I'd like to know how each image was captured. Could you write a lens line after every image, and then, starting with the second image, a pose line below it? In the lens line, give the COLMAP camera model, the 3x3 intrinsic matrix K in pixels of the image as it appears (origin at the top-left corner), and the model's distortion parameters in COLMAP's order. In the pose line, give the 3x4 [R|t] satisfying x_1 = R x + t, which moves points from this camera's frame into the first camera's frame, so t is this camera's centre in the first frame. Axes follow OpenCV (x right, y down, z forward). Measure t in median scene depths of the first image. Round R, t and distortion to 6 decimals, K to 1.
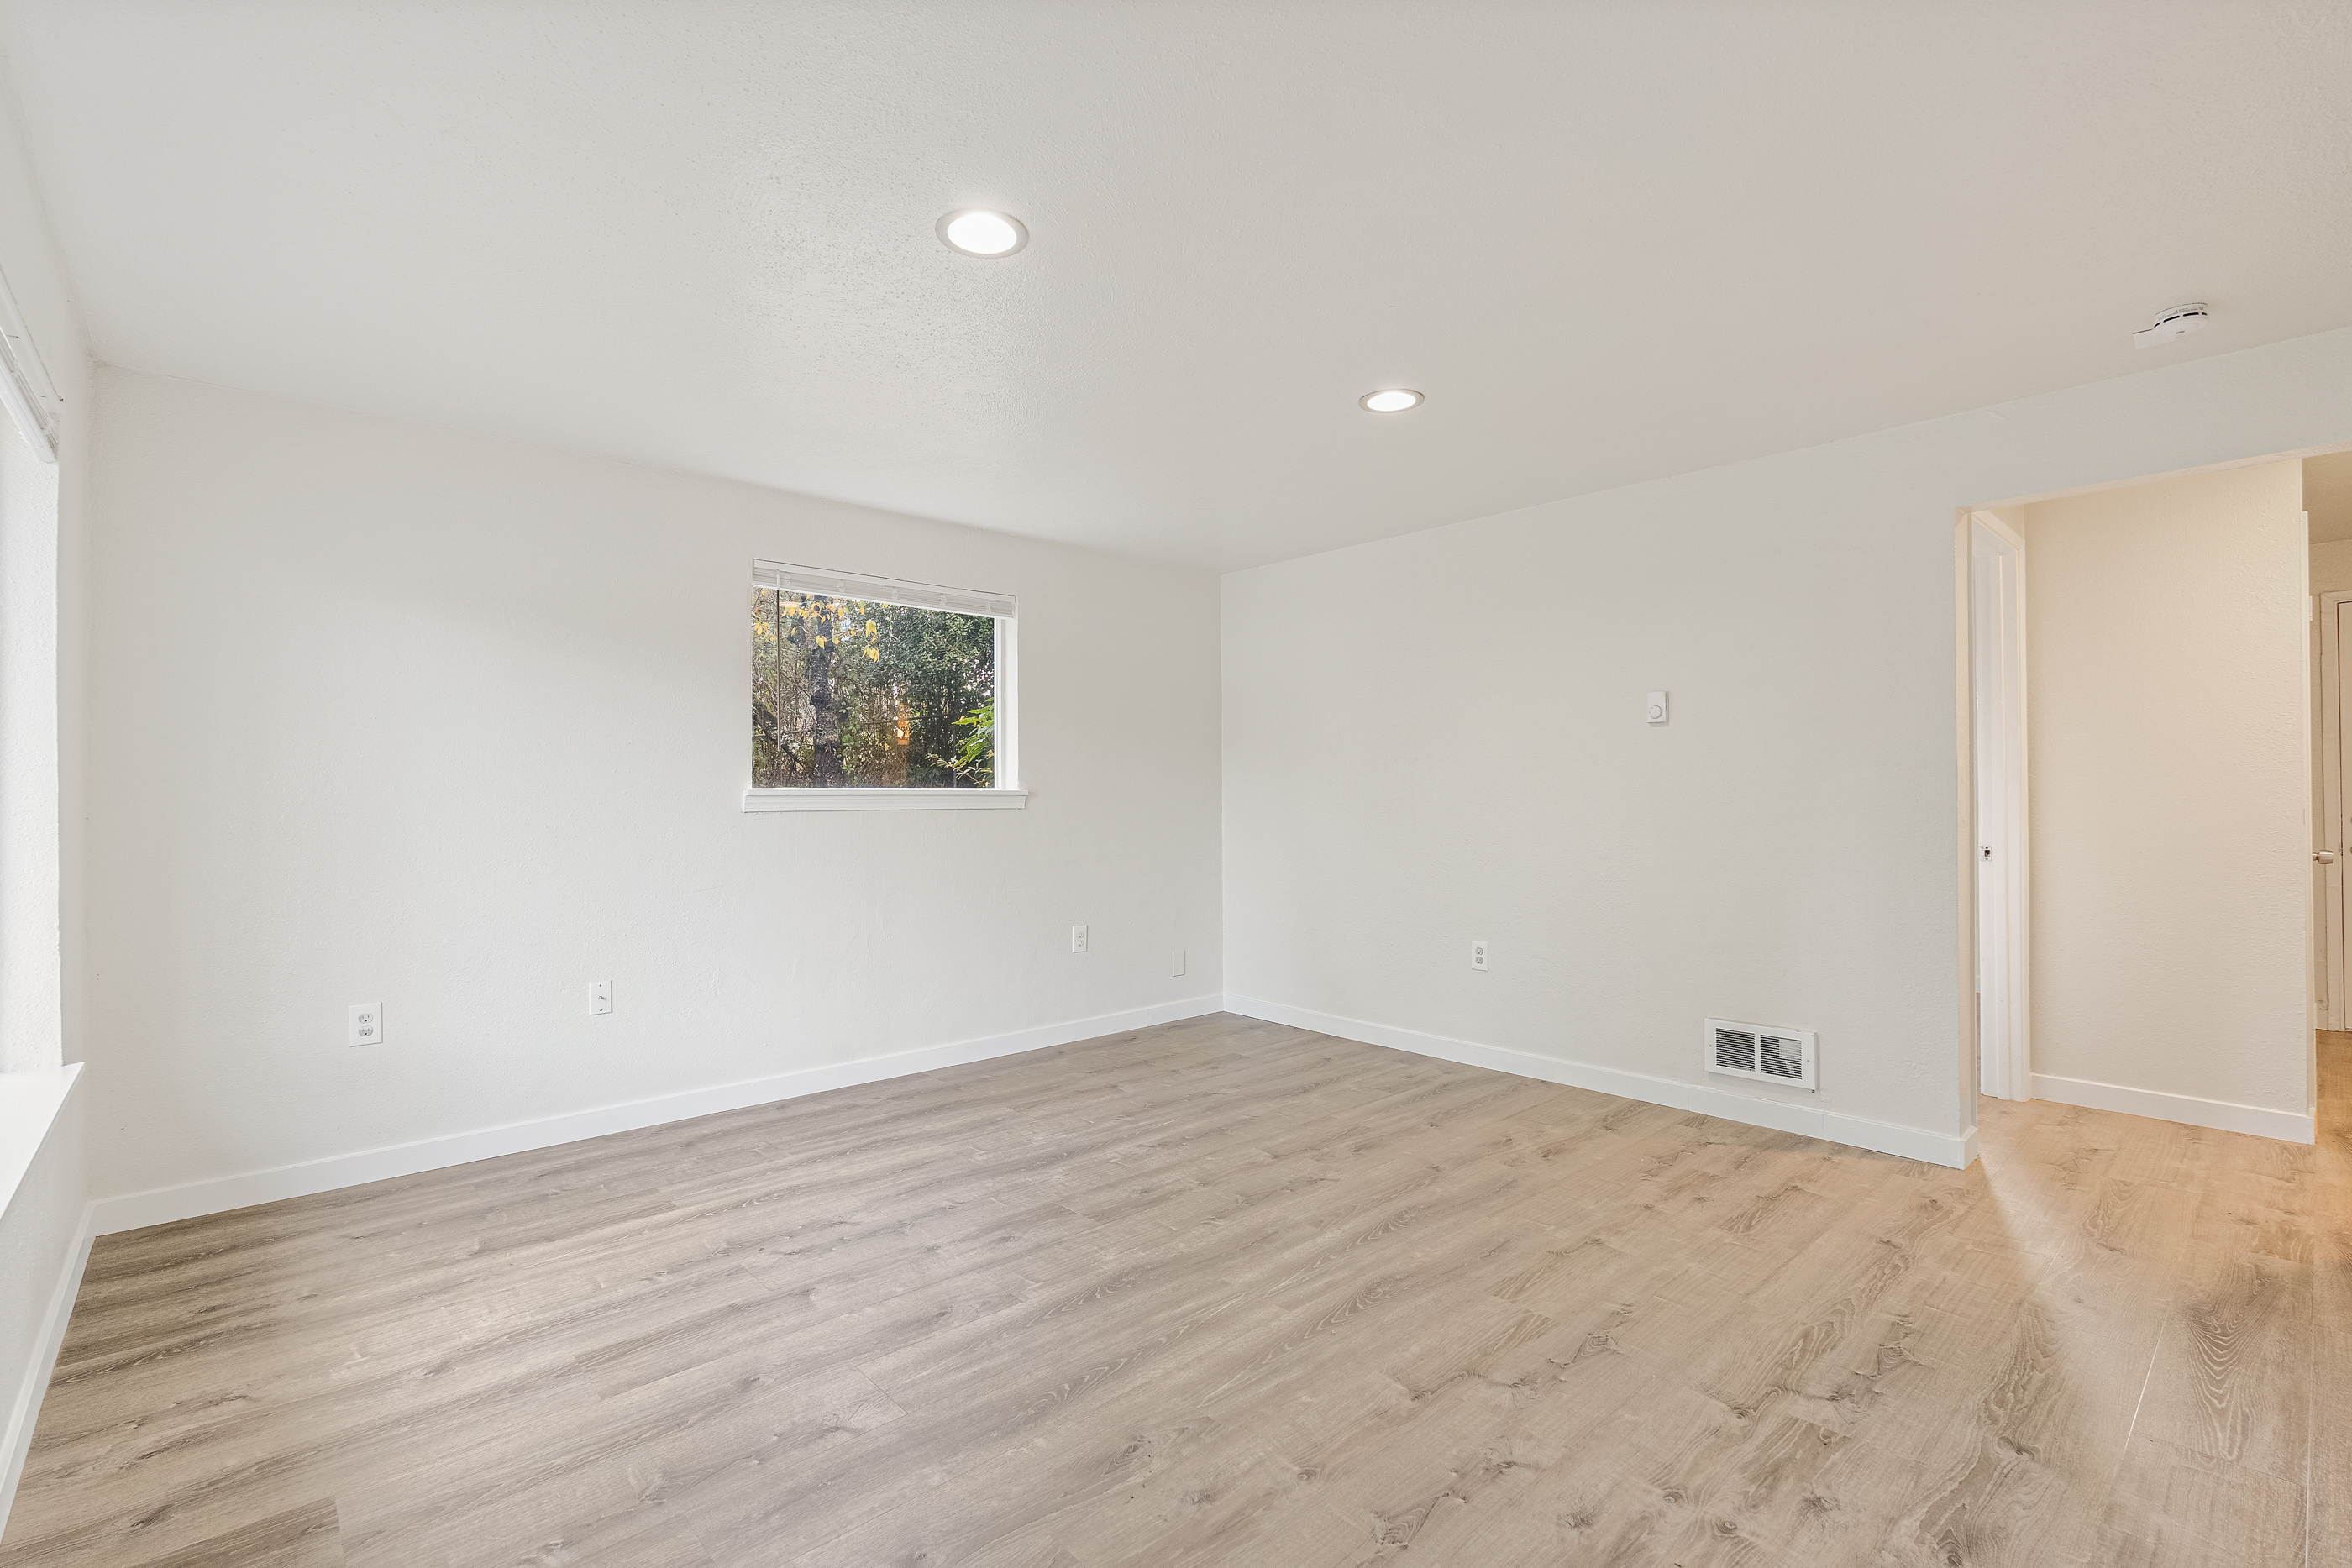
lens RADIAL K [[1053.7, 0, 1181.0], [0, 1053.7, 789.9], [0, 0, 1]] dist [-0.001272, -0.000758]
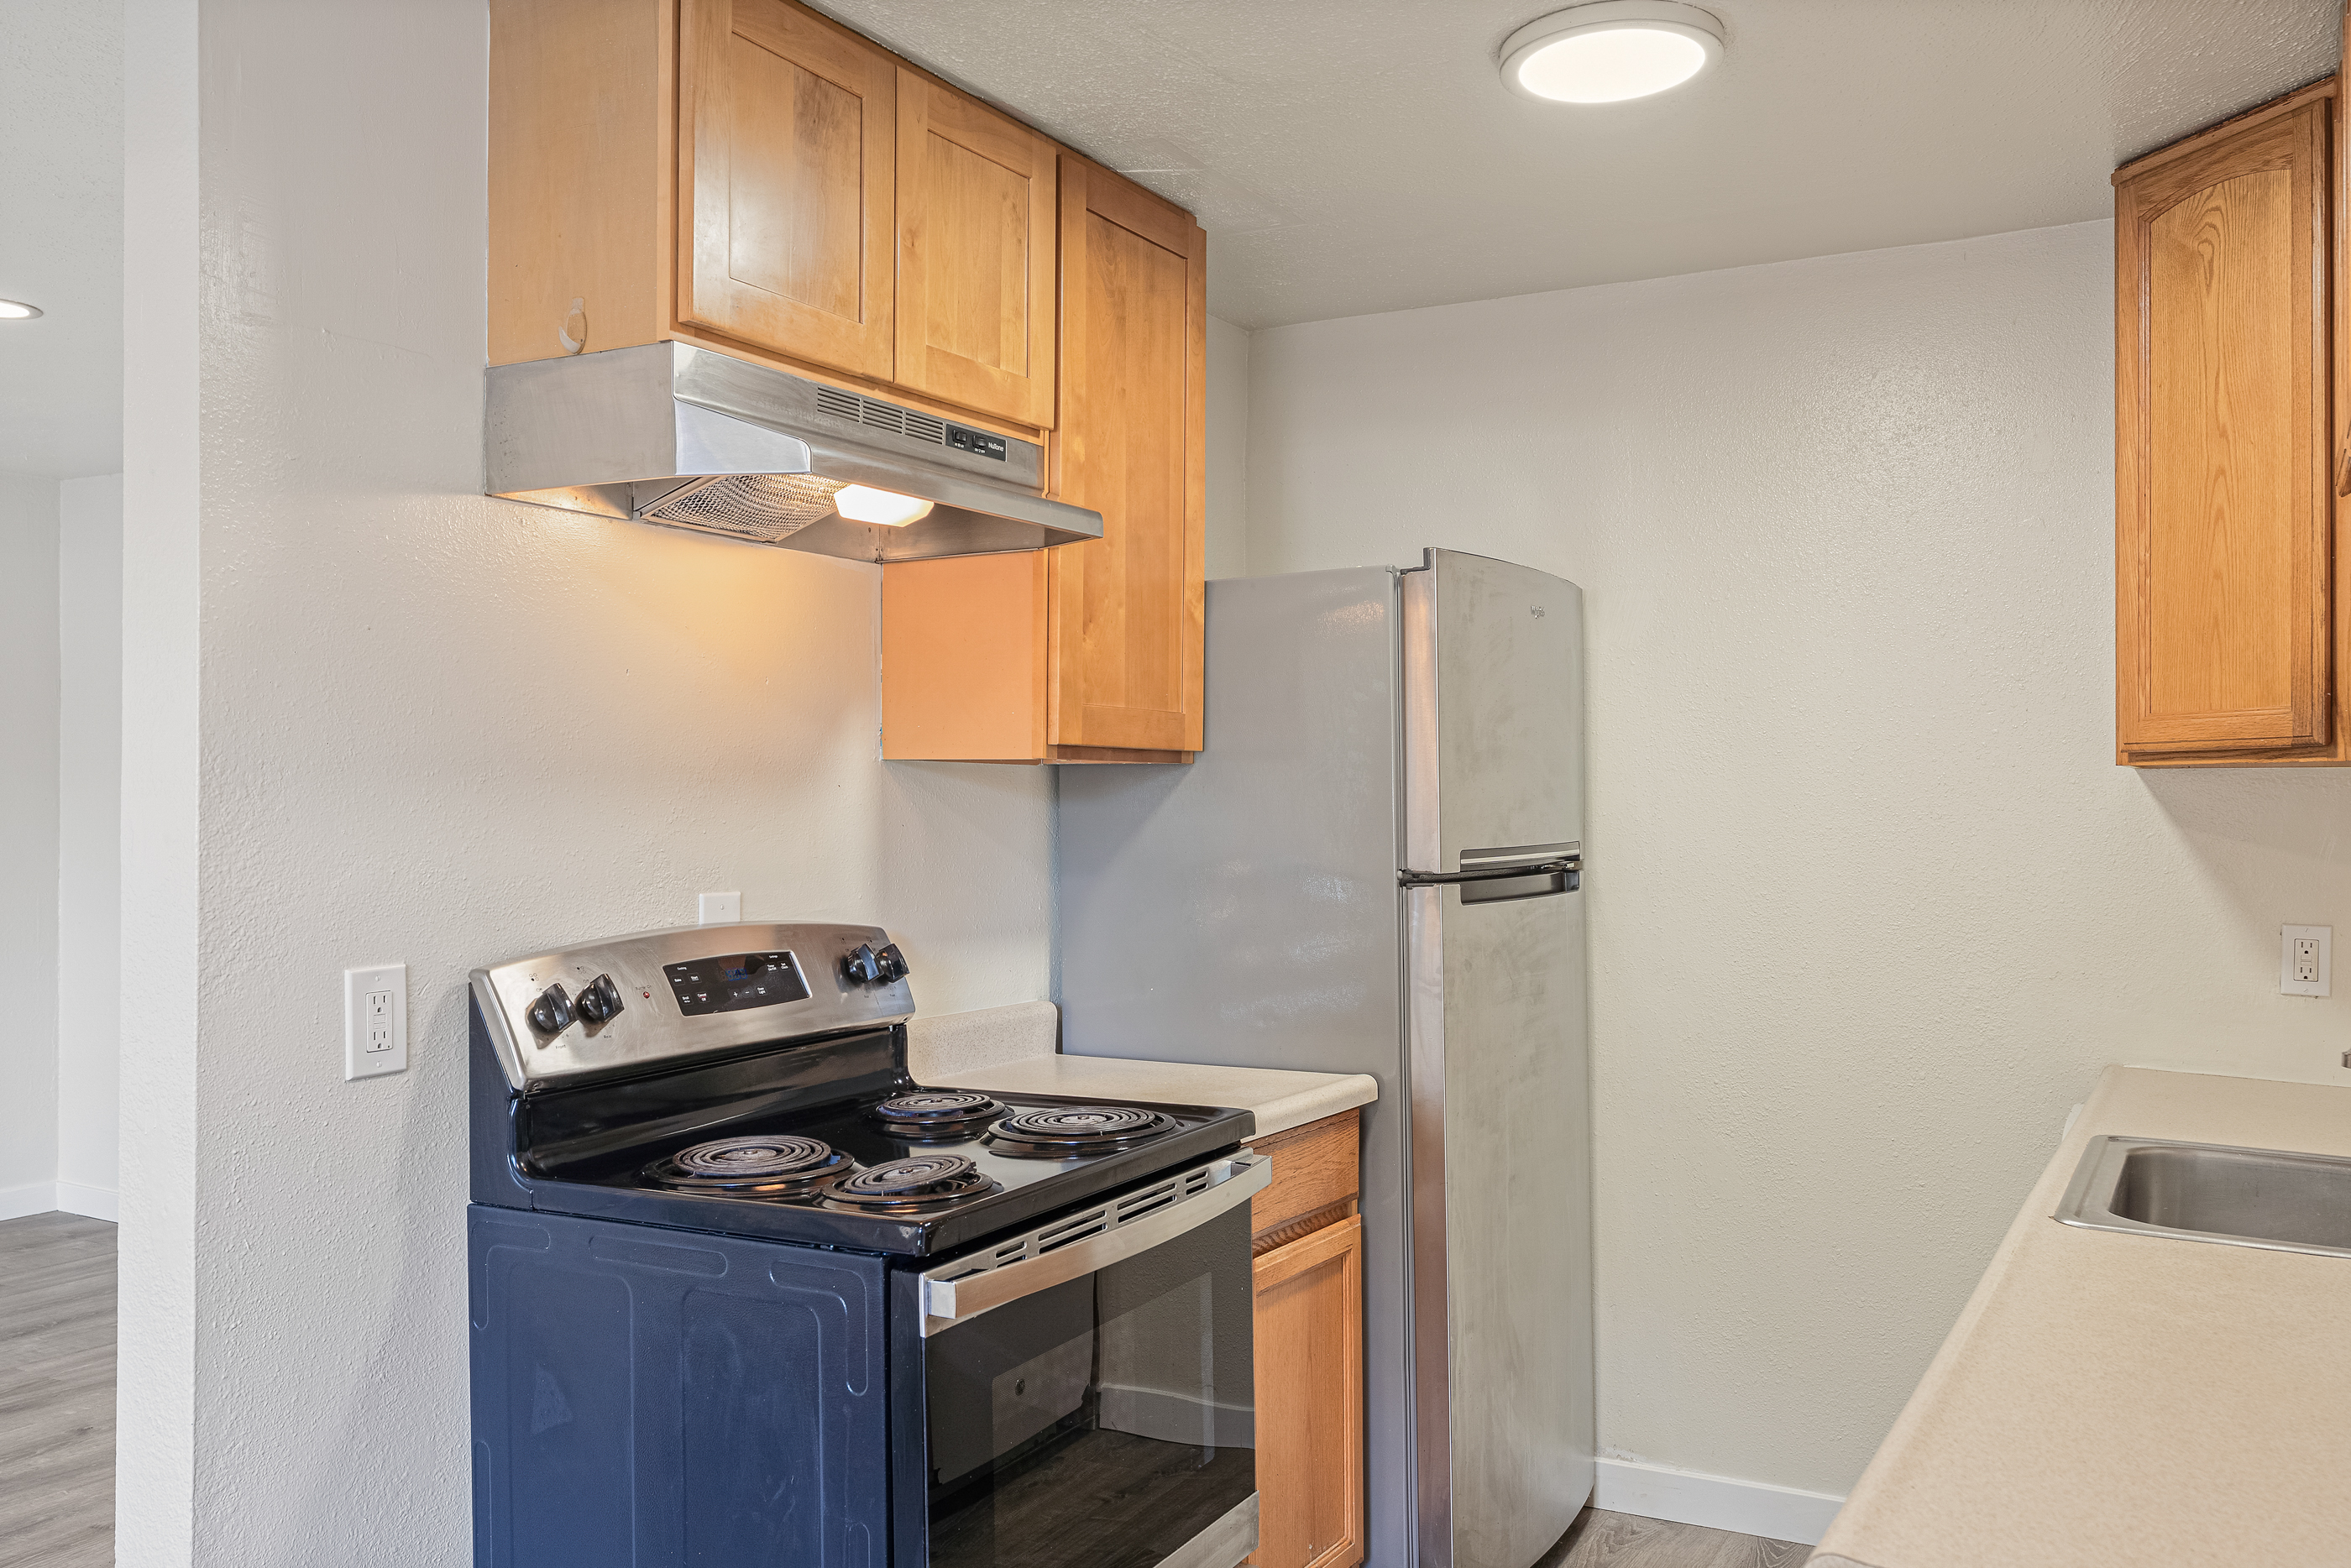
lens RADIAL K [[1926.5, 0, 1175.5], [0, 1926.5, 784.0], [0, 0, 1]] dist [0.002427, 0.012111]
pose [[0.953345, 0.009498, 0.301735, 0.554762], [-0.010866, 0.999937, 0.002854, -0.074698], [-0.301689, -0.006000, 0.953388, -0.419265]]
